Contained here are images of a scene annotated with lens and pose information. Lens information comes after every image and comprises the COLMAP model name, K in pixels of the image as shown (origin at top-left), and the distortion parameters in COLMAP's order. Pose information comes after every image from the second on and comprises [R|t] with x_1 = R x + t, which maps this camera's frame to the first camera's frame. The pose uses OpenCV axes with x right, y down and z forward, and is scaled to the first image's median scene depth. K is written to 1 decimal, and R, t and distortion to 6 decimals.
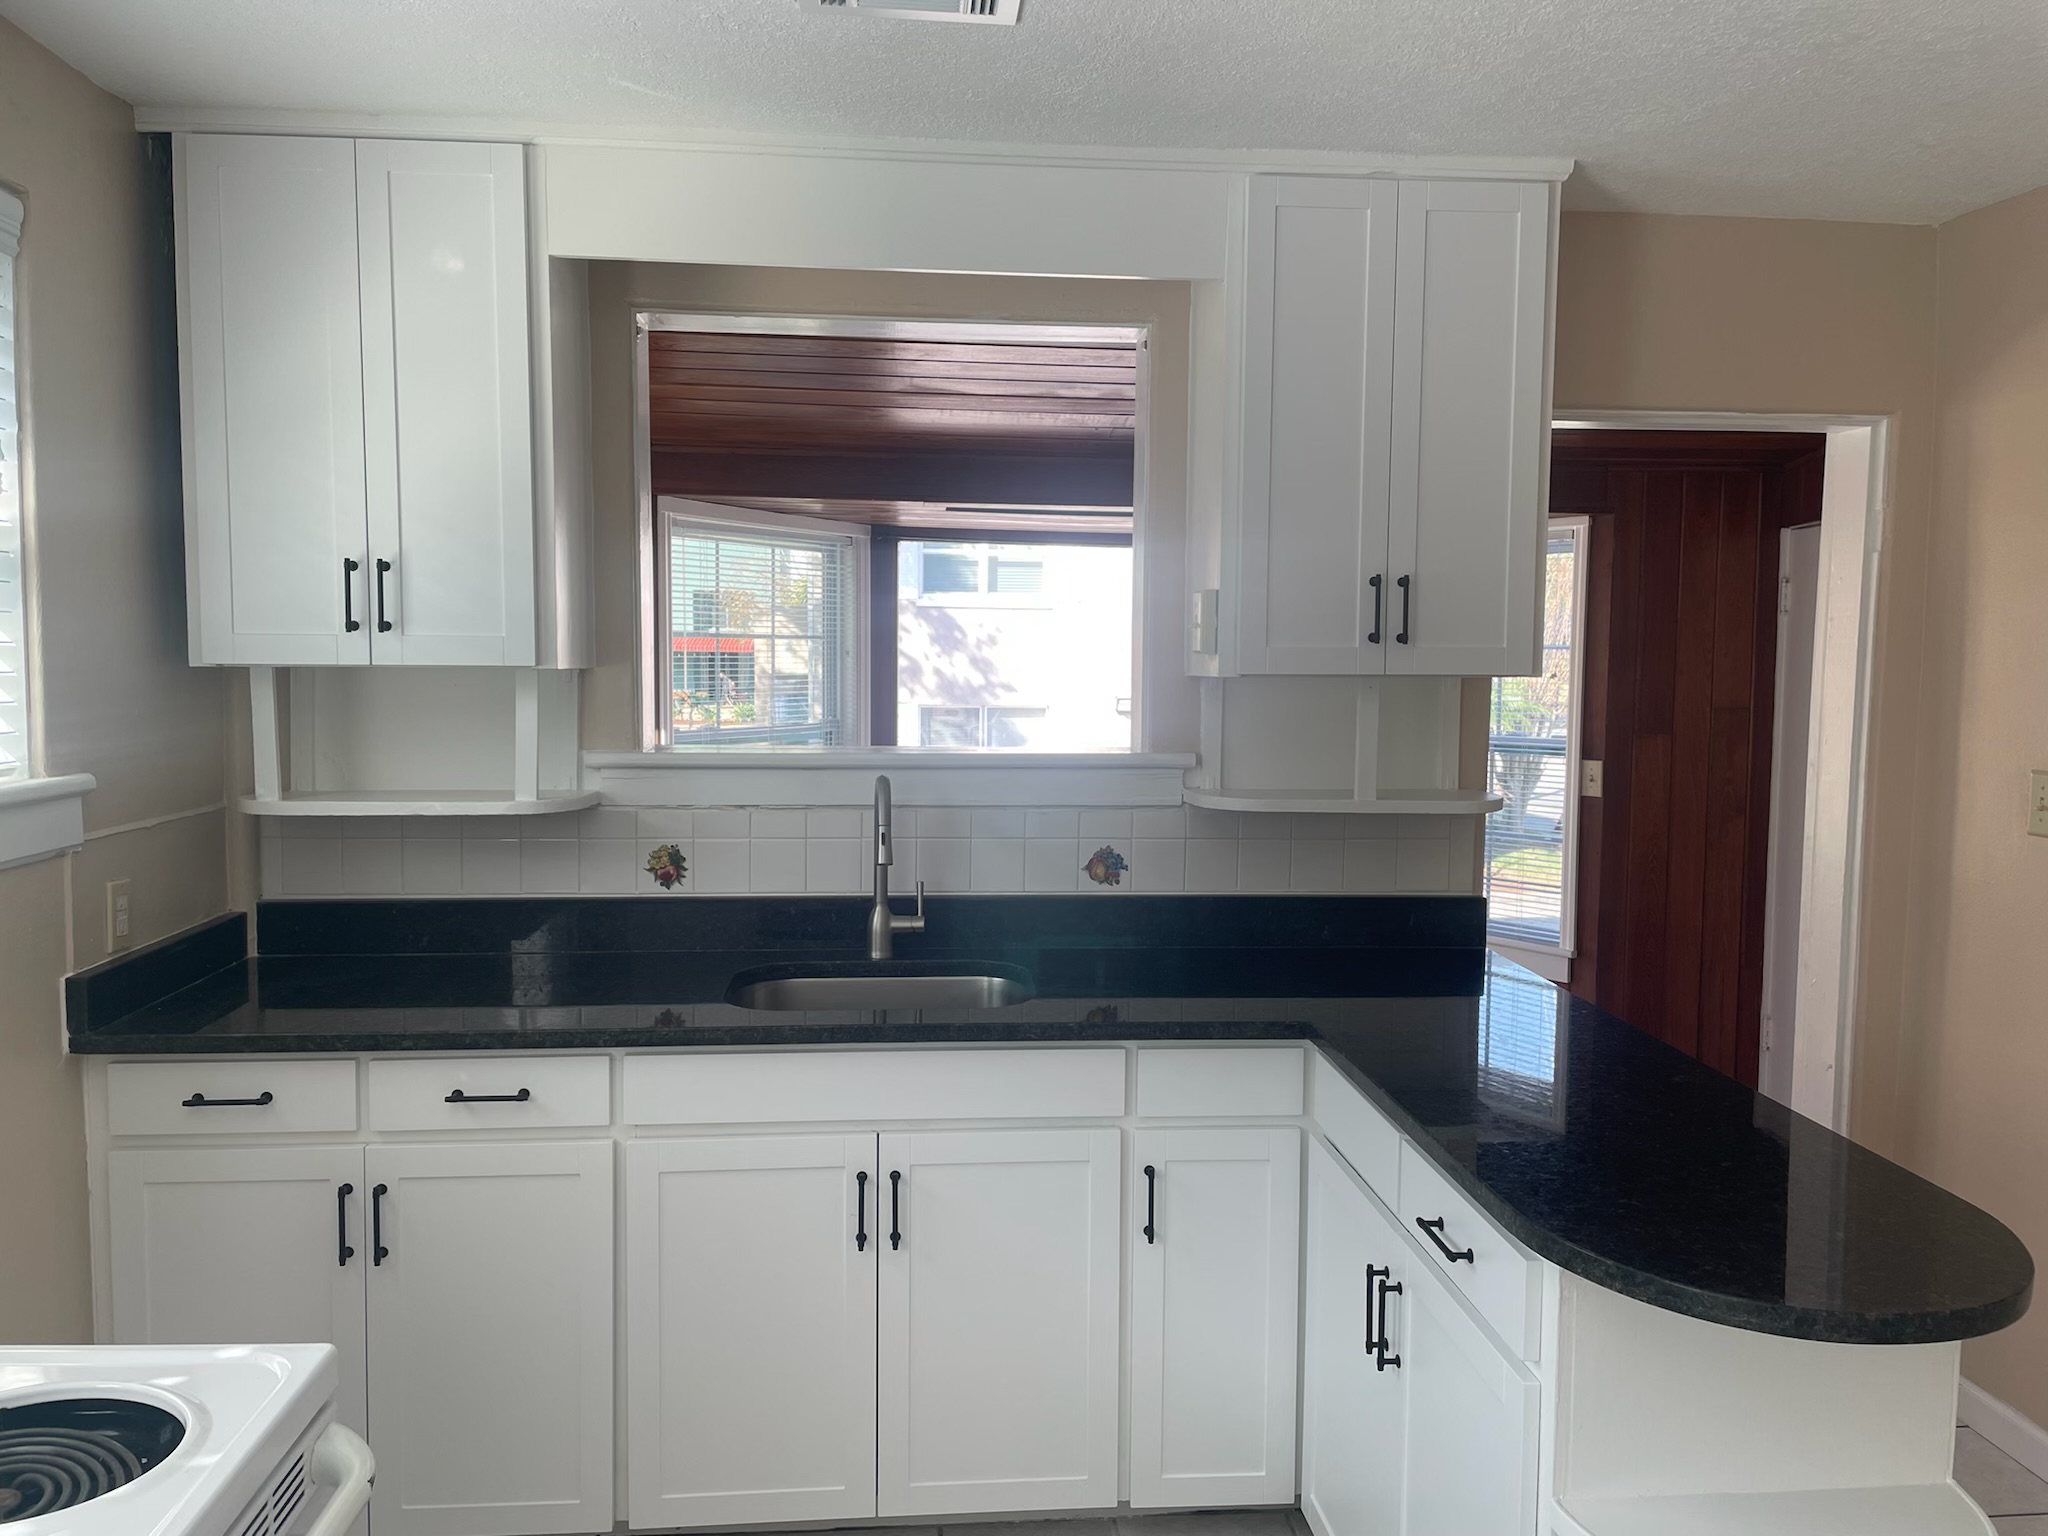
lens RADIAL K [[1584.5, 0, 1024.0], [0, 1584.5, 768.0], [0, 0, 1]] dist [0.114248, -0.136823]
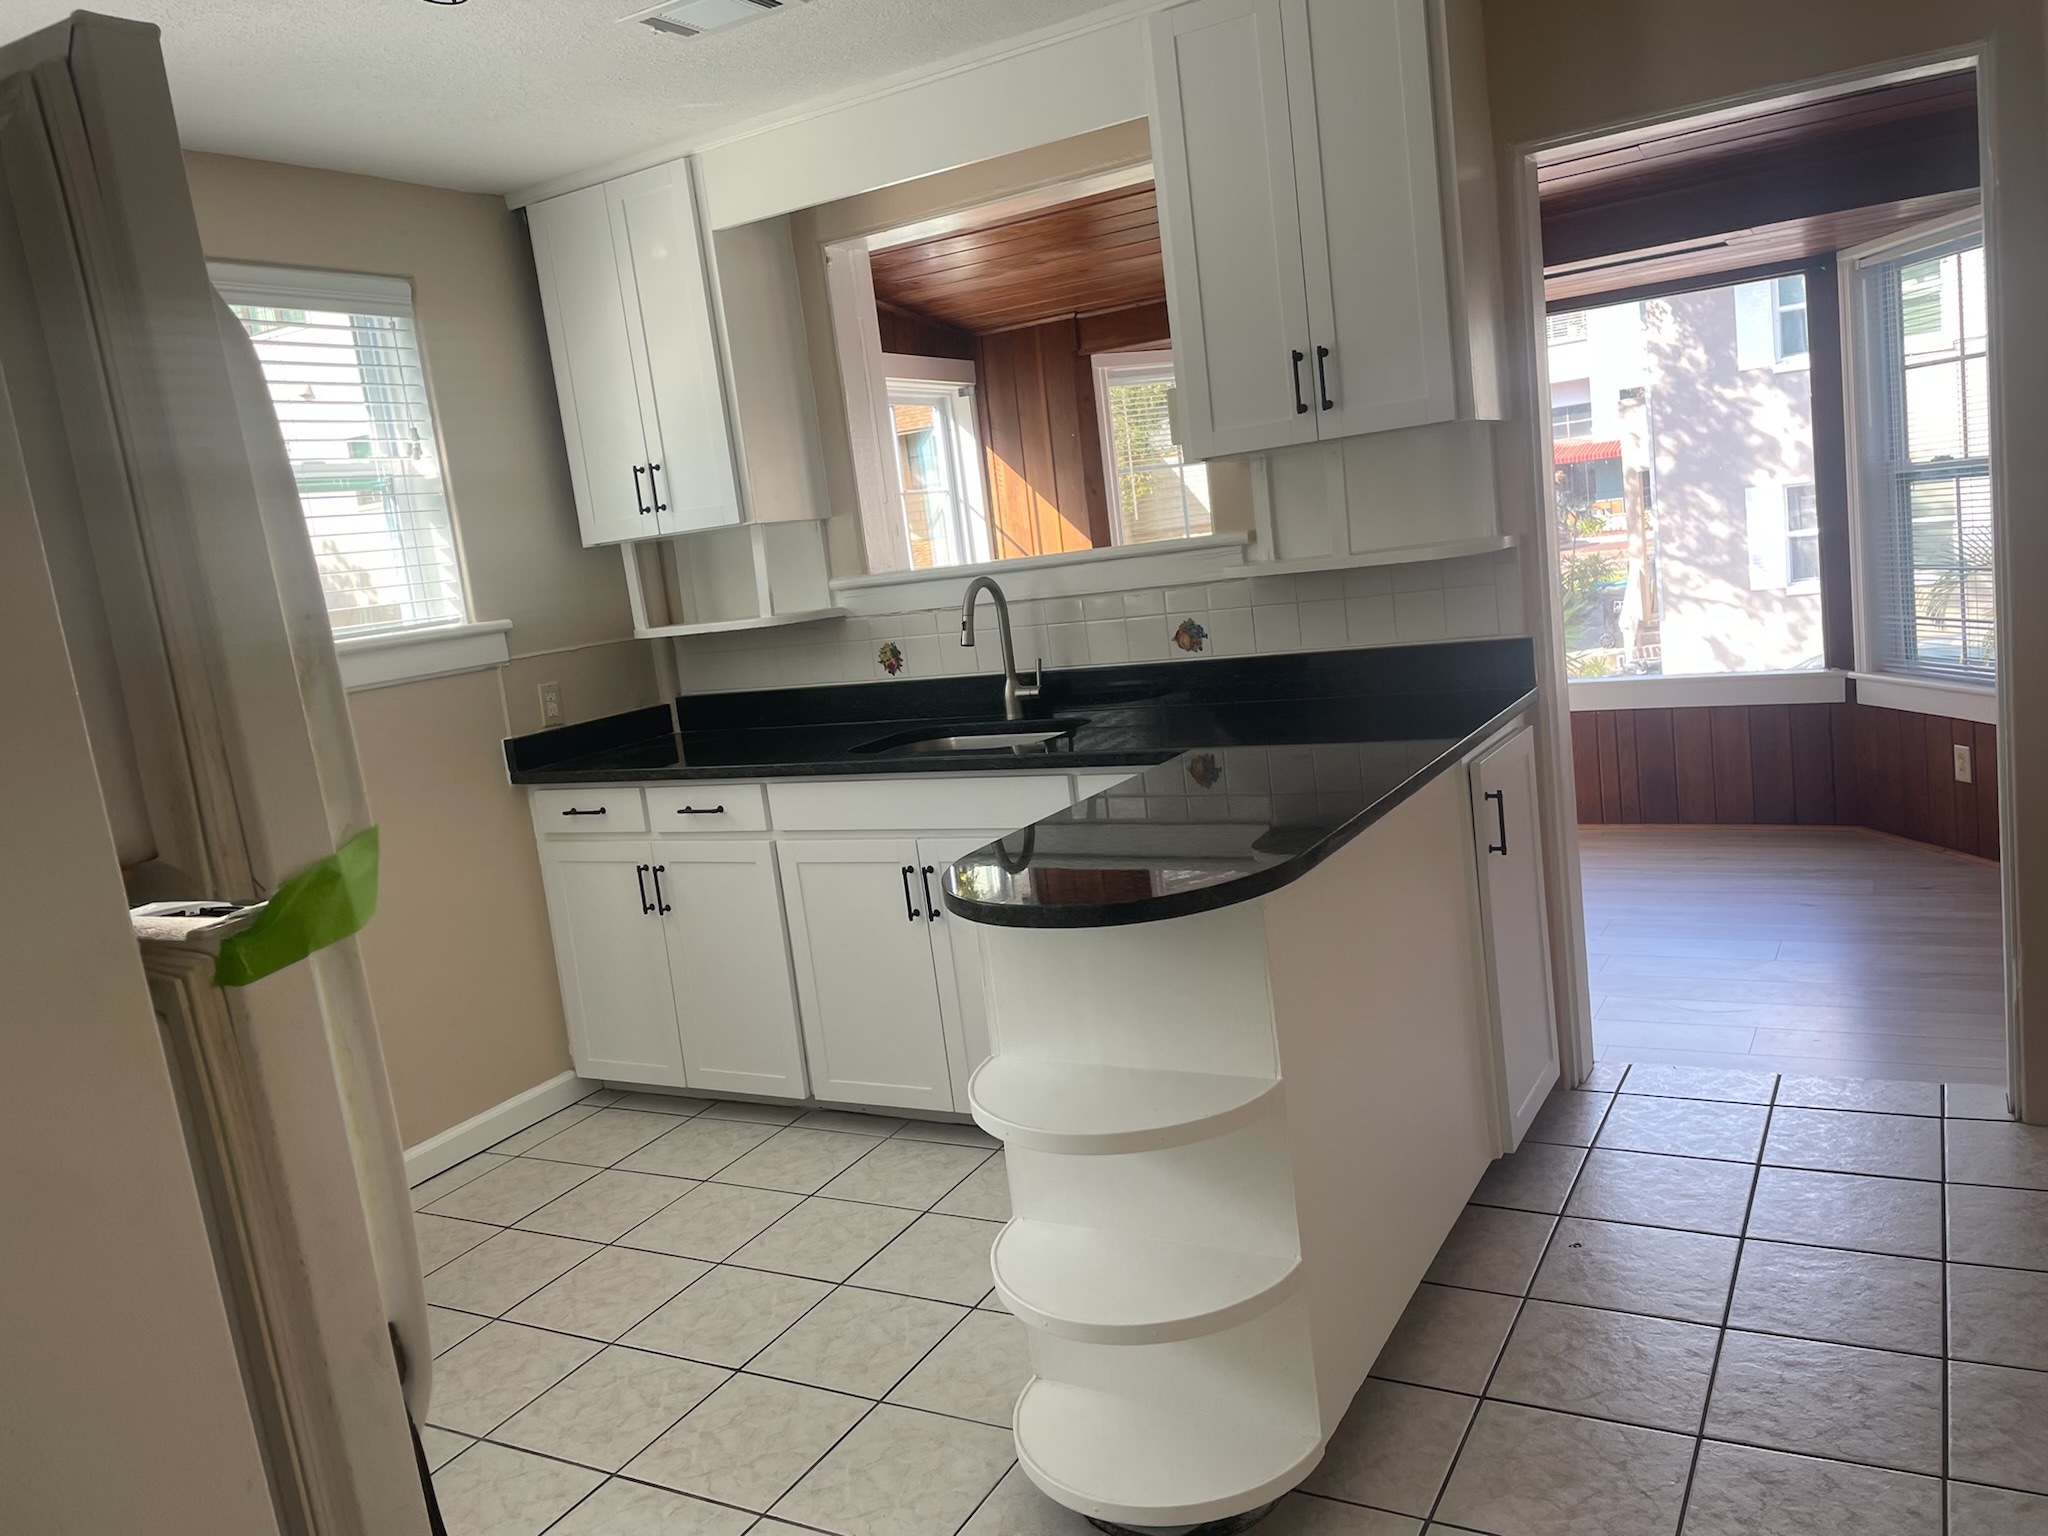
lens RADIAL K [[1584.5, 0, 1024.0], [0, 1584.5, 768.0], [0, 0, 1]] dist [0.114248, -0.136823]
pose [[0.805359, -0.022977, -0.592342, 0.685755], [0.085240, 0.993353, 0.077360, 0.061080], [0.586627, -0.112794, 0.801964, -0.028040]]
